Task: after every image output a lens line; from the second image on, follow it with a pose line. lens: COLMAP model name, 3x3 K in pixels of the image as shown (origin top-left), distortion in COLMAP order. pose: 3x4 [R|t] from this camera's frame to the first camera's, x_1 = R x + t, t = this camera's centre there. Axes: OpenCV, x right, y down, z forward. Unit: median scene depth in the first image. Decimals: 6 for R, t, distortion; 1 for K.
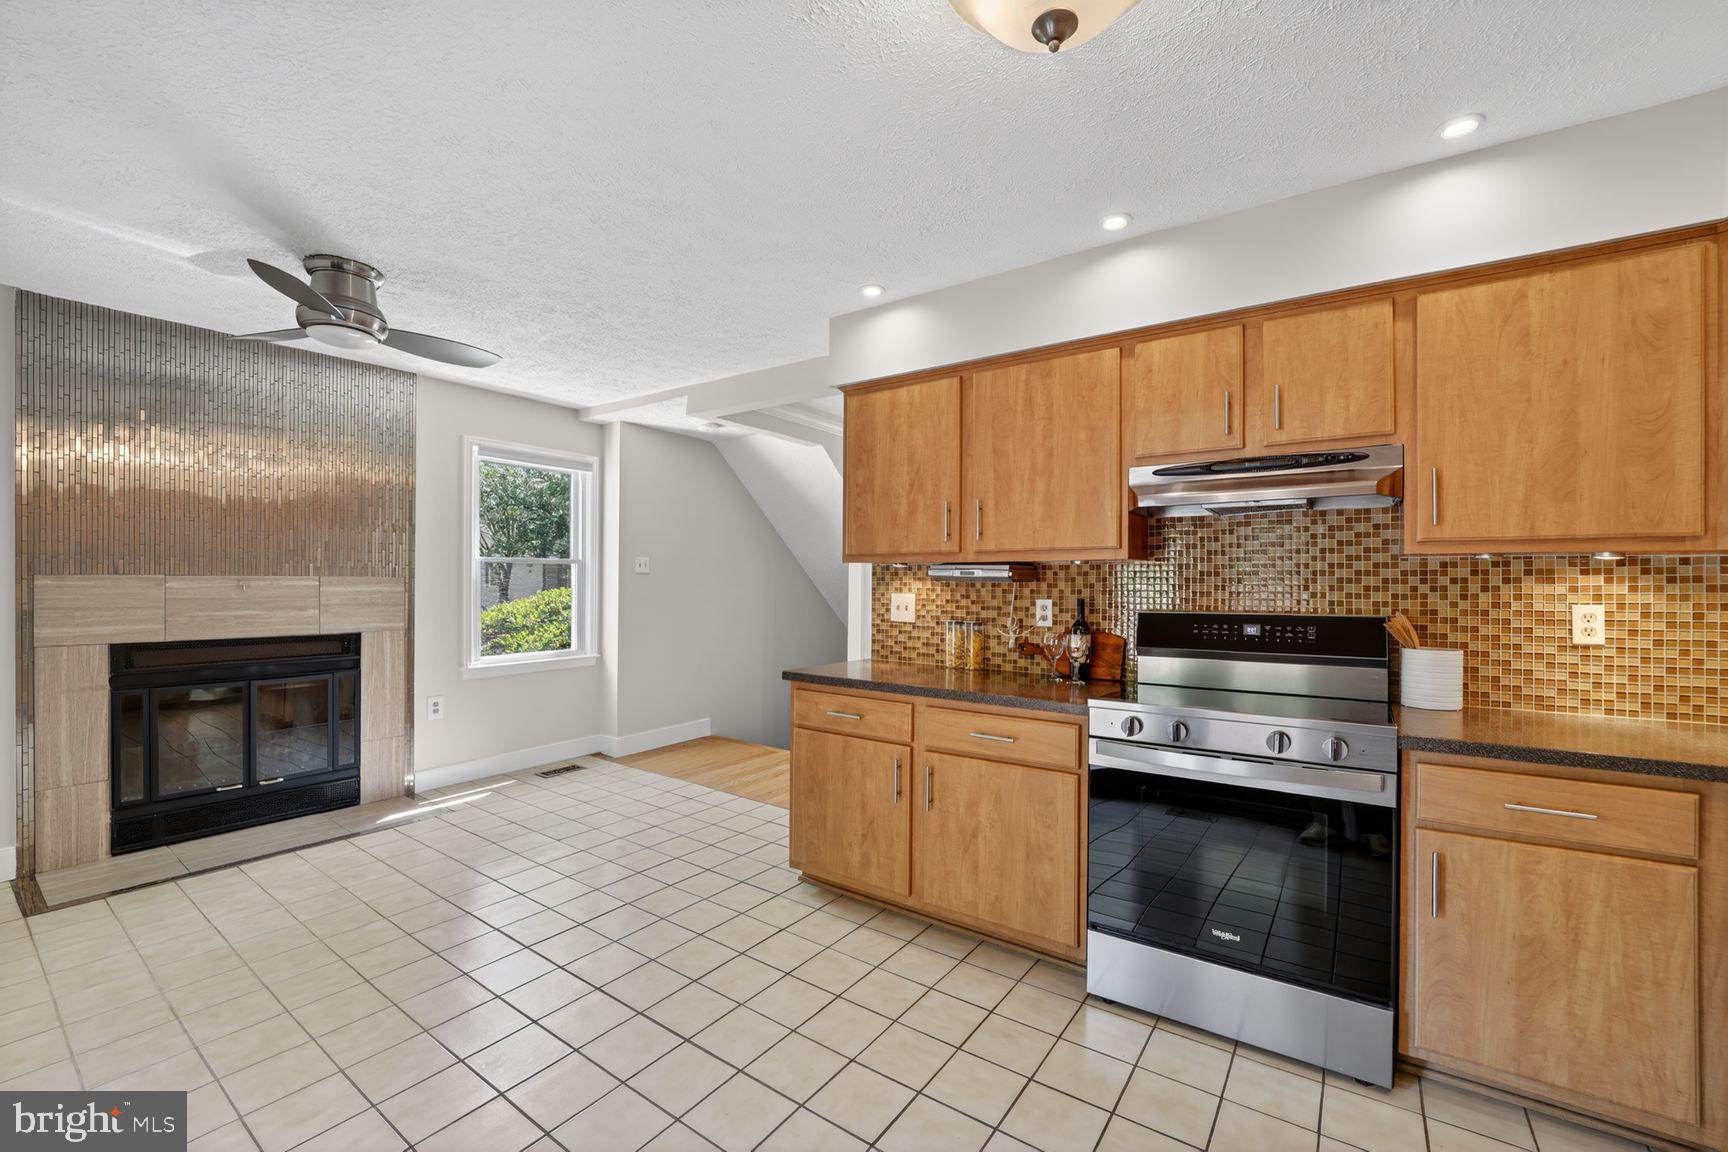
lens RADIAL K [[713.7, 0, 860.1], [0, 713.7, 582.2], [0, 0, 1]] dist [-0.013875, -0.003543]
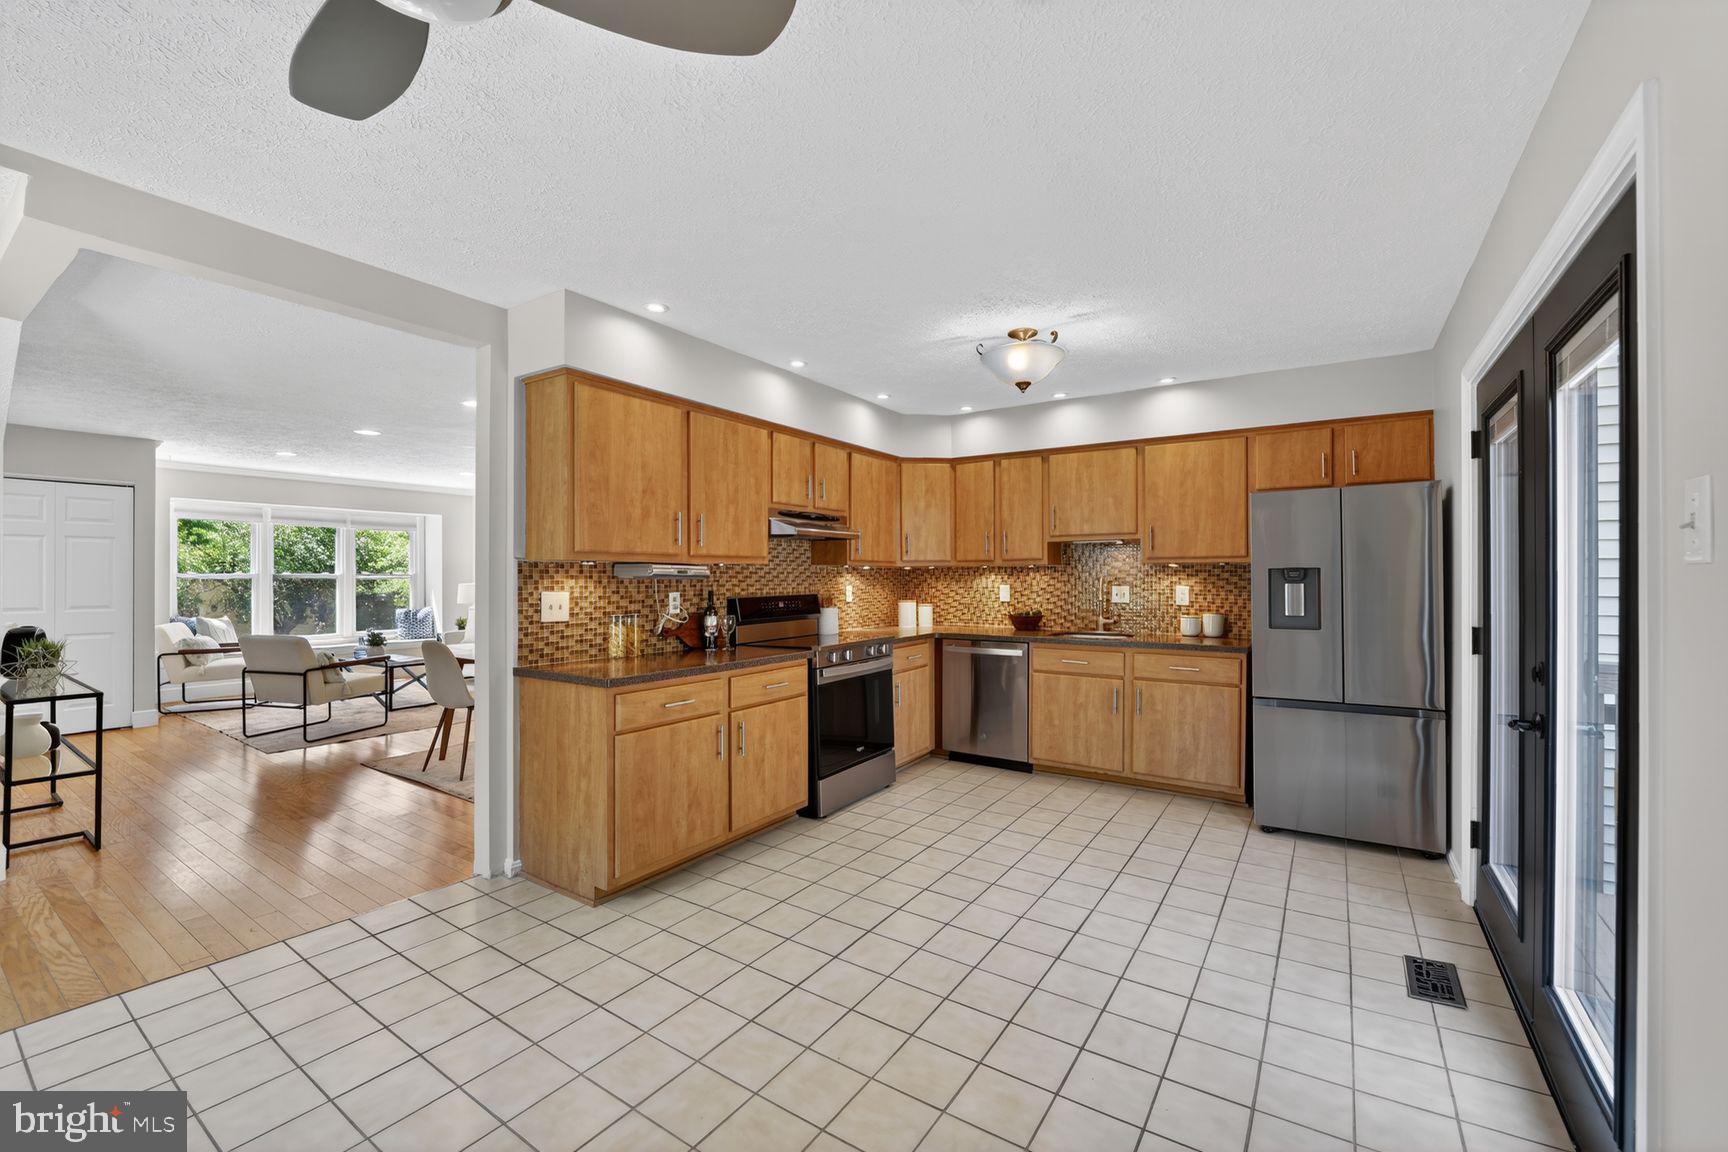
lens RADIAL K [[713.7, 0, 860.1], [0, 713.7, 582.2], [0, 0, 1]] dist [-0.013875, -0.003543]
pose [[-0.031088, -0.012401, 0.999440, -1.013056], [0.003478, 0.999916, 0.012515, -0.008920], [-0.999511, 0.003865, -0.031042, 0.691657]]
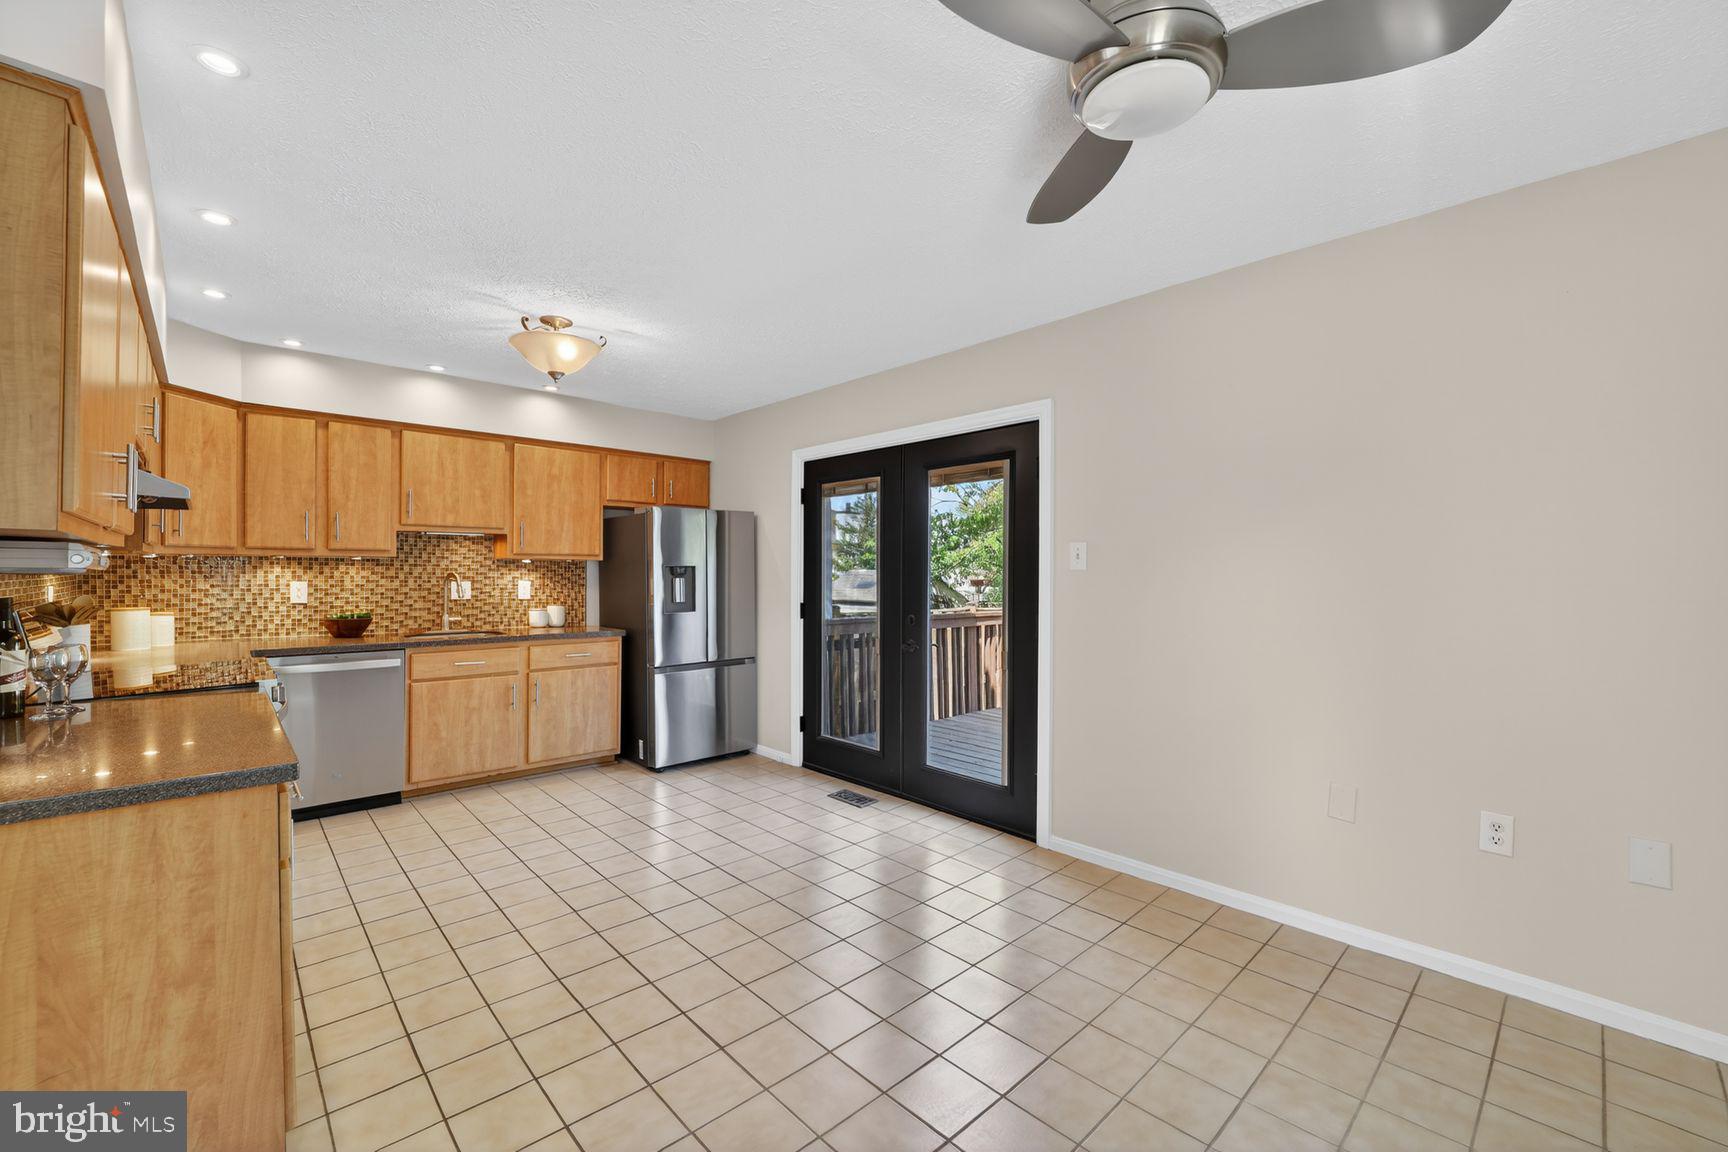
lens RADIAL K [[713.7, 0, 860.1], [0, 713.7, 582.2], [0, 0, 1]] dist [-0.013875, -0.003543]
pose [[-0.982619, -0.011330, 0.185287, -0.572058], [-0.008655, 0.999846, 0.015241, -0.007293], [-0.185431, 0.013373, -0.982566, 1.361615]]
